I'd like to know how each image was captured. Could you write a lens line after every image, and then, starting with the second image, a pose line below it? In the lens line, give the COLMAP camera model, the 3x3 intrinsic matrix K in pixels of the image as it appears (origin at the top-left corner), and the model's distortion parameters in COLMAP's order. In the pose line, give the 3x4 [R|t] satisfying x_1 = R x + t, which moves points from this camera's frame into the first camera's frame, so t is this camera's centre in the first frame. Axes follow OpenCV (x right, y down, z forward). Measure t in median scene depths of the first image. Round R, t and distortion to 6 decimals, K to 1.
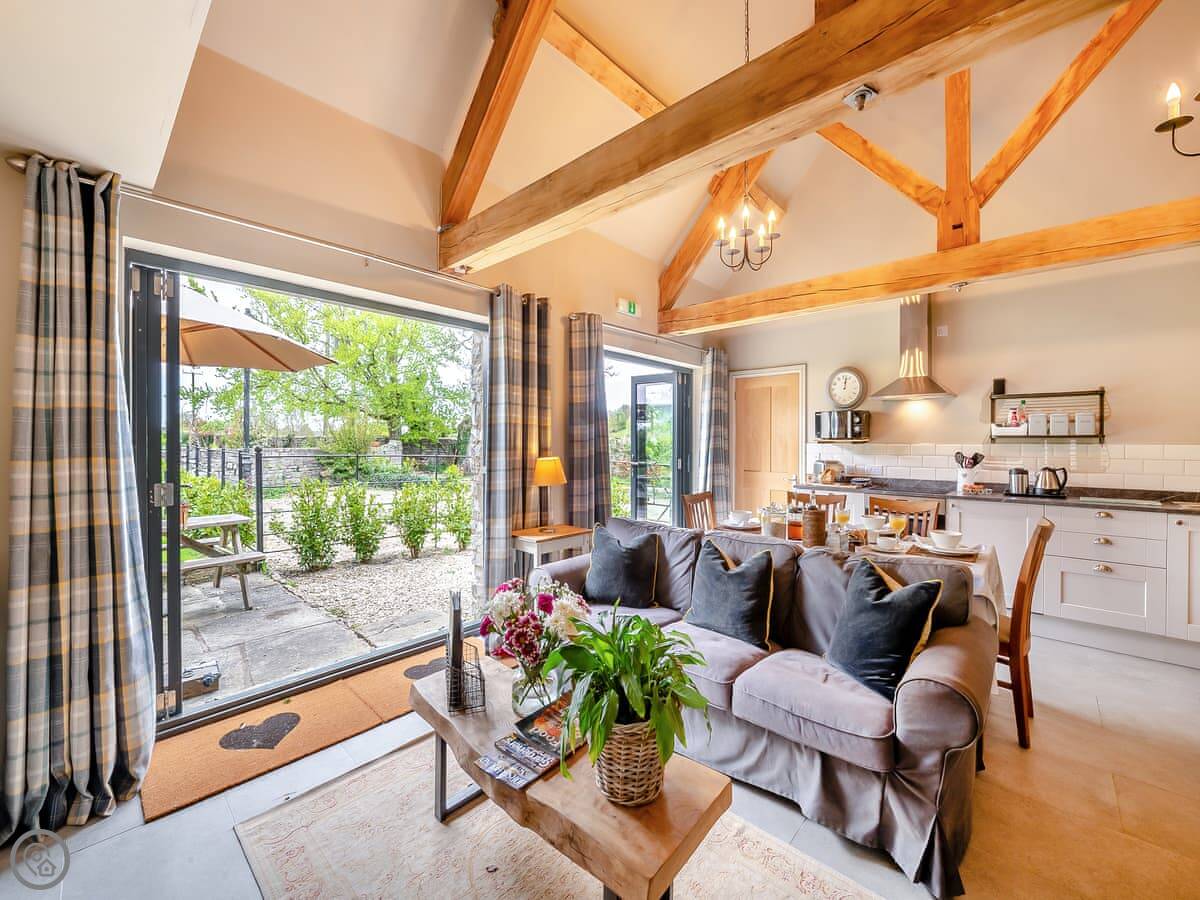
lens RADIAL K [[481.4, 0, 589.6], [0, 481.4, 444.0], [0, 0, 1]] dist [-0.003690, -0.003031]
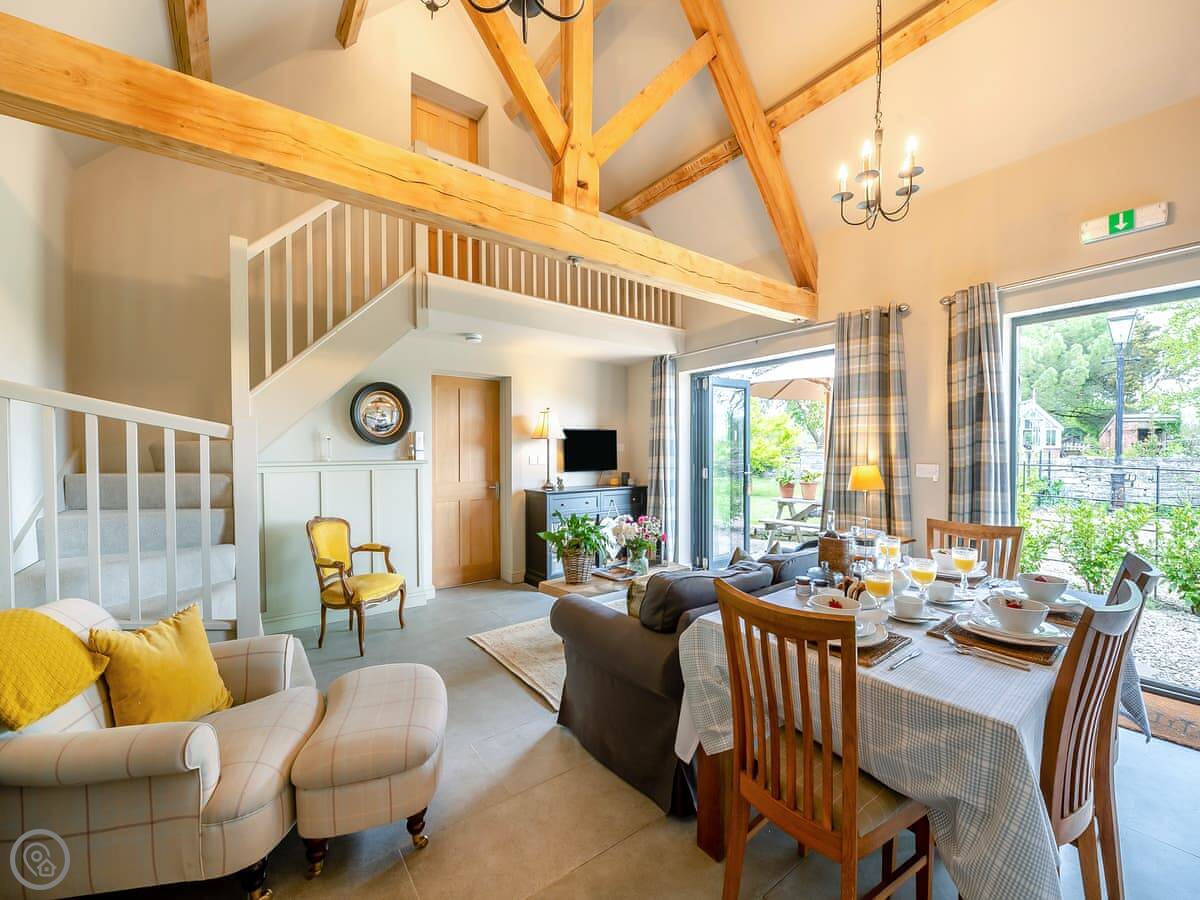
lens RADIAL K [[481.4, 0, 602.2], [0, 481.4, 459.3], [0, 0, 1]] dist [-0.003690, -0.003031]
pose [[-0.175326, 0.014554, -0.984403, 1.035822], [-0.001986, 0.999883, 0.015137, 0.002175], [0.984508, 0.004609, -0.175277, 0.630402]]
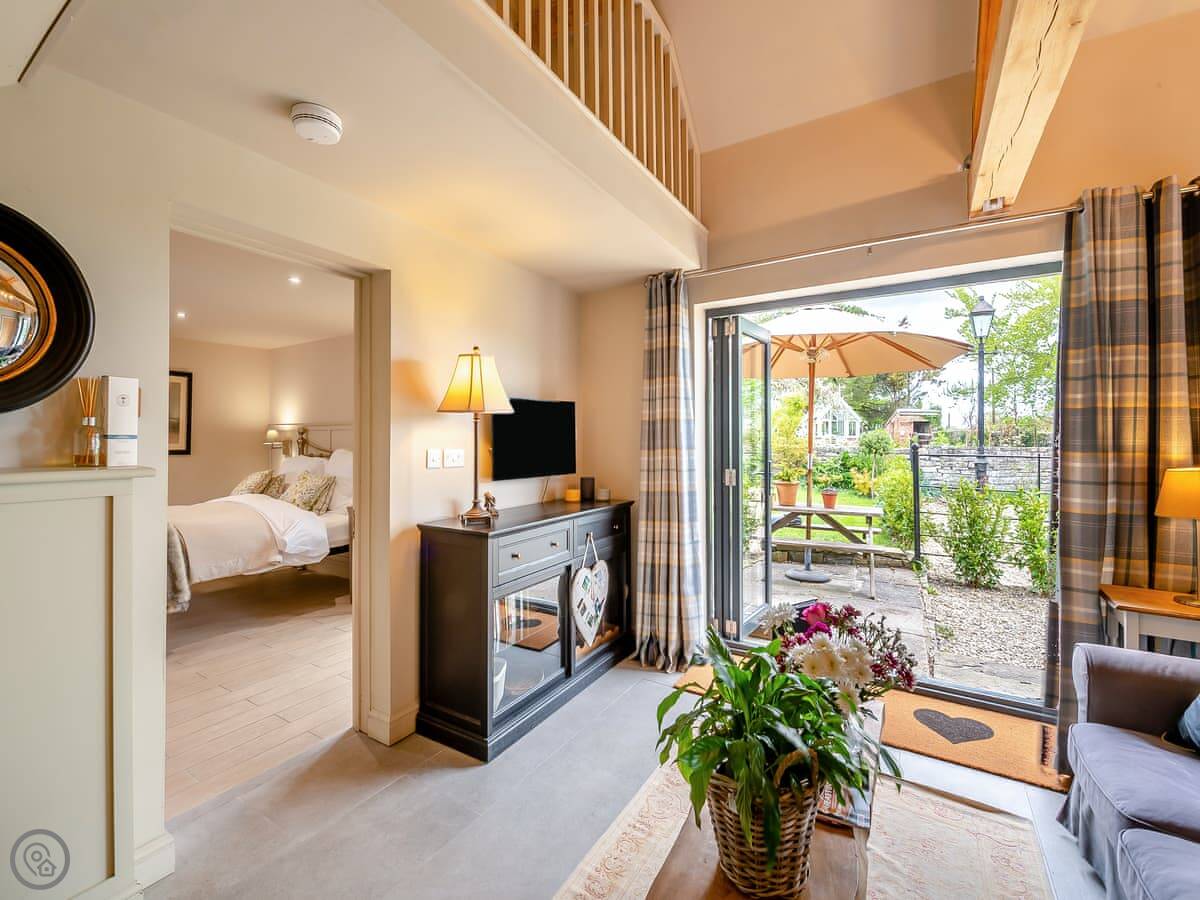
lens RADIAL K [[510.4, 0, 592.4], [0, 510.4, 436.1], [0, 0, 1]] dist [-0.000683, -0.001003]
pose [[0.193394, -0.009875, -0.981072, 0.336028], [-0.003018, 0.999939, -0.010660, 0.002130], [0.981117, 0.005022, 0.193352, 0.219984]]
